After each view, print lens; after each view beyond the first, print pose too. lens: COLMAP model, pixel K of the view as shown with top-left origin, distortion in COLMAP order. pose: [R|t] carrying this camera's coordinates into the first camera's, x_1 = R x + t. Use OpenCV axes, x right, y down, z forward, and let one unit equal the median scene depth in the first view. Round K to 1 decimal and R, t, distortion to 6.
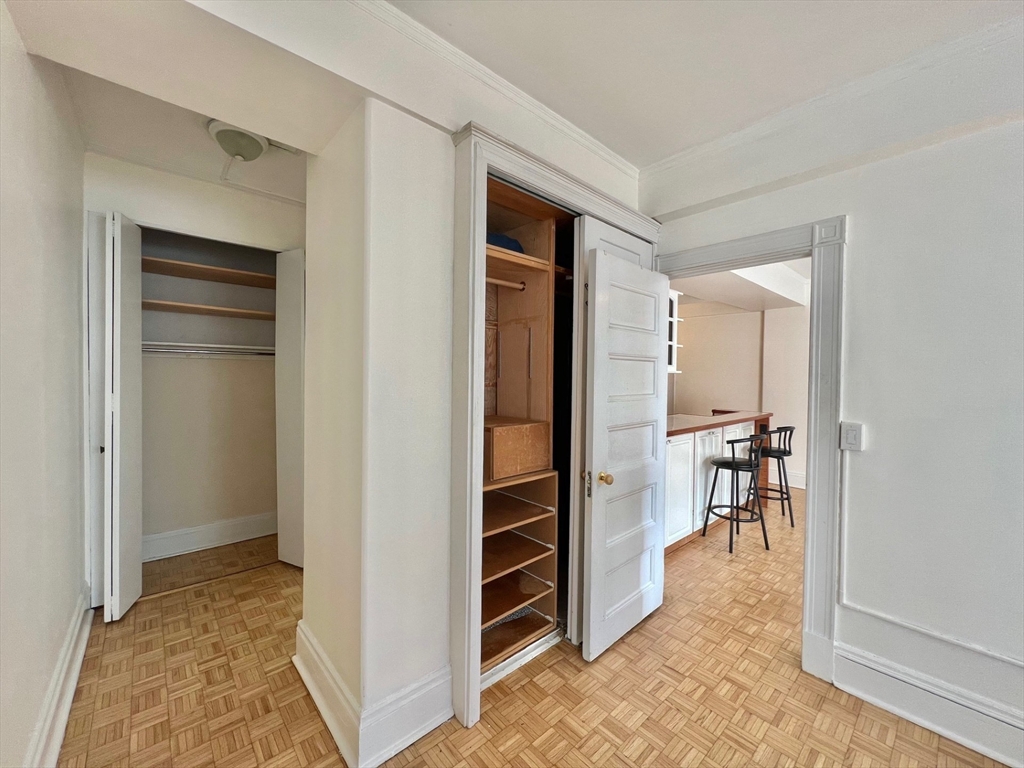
lens RADIAL K [[410.7, 0, 512.7], [0, 410.7, 383.4], [0, 0, 1]] dist [-0.003893, 0.001227]
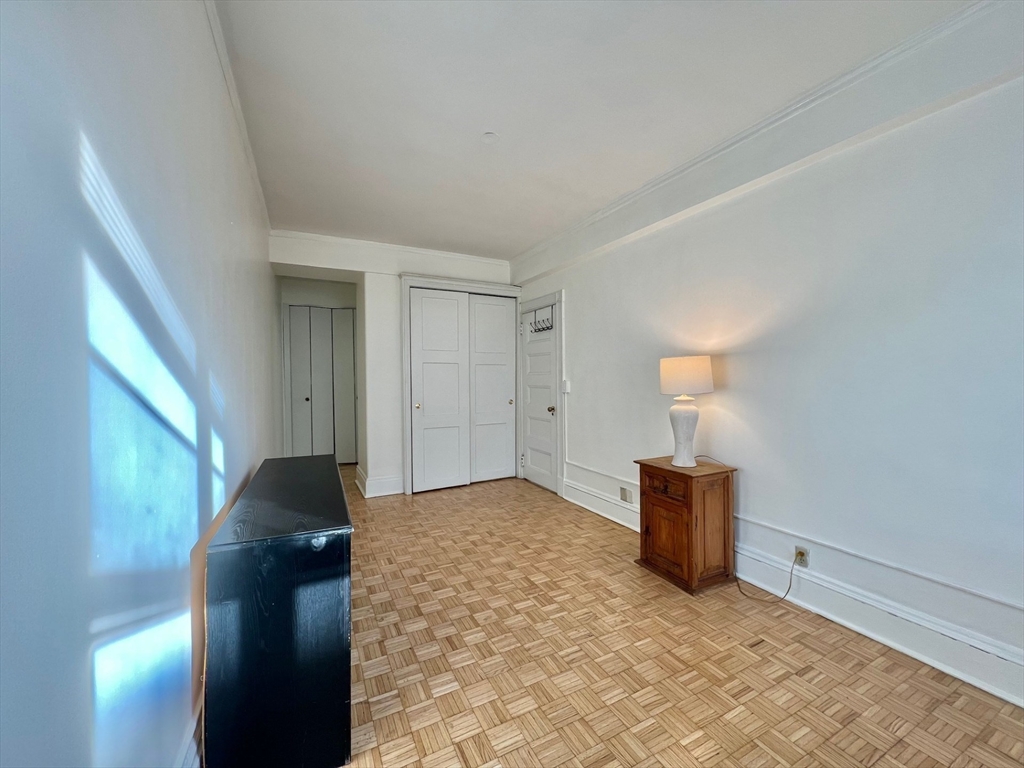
lens RADIAL K [[410.7, 0, 507.6], [0, 410.7, 384.2], [0, 0, 1]] dist [-0.003893, 0.001227]
pose [[0.965075, -0.013426, -0.261630, 1.088438], [0.011538, 0.999895, -0.008751, 0.131306], [0.261720, 0.005426, 0.965129, -1.246778]]
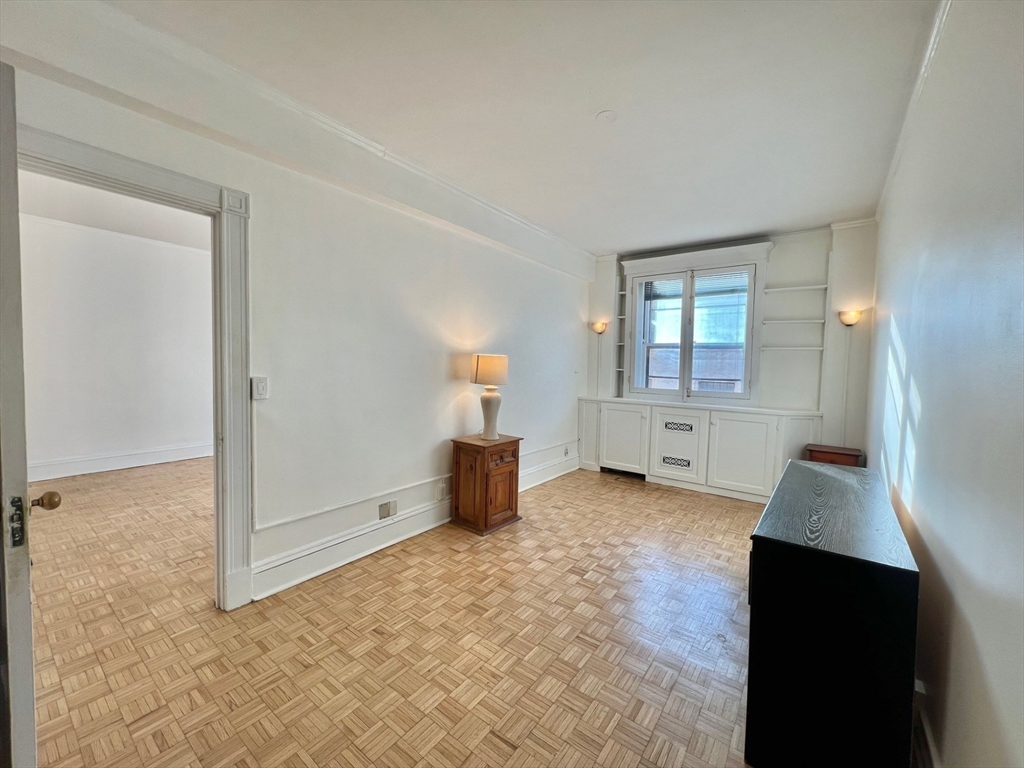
lens RADIAL K [[410.7, 0, 503.2], [0, 410.7, 384.6], [0, 0, 1]] dist [-0.003893, 0.001227]
pose [[-0.188825, -0.068753, 0.979601, -0.460753], [-0.006994, 0.997615, 0.068669, 0.031461], [-0.981986, 0.006115, -0.188855, 0.517716]]
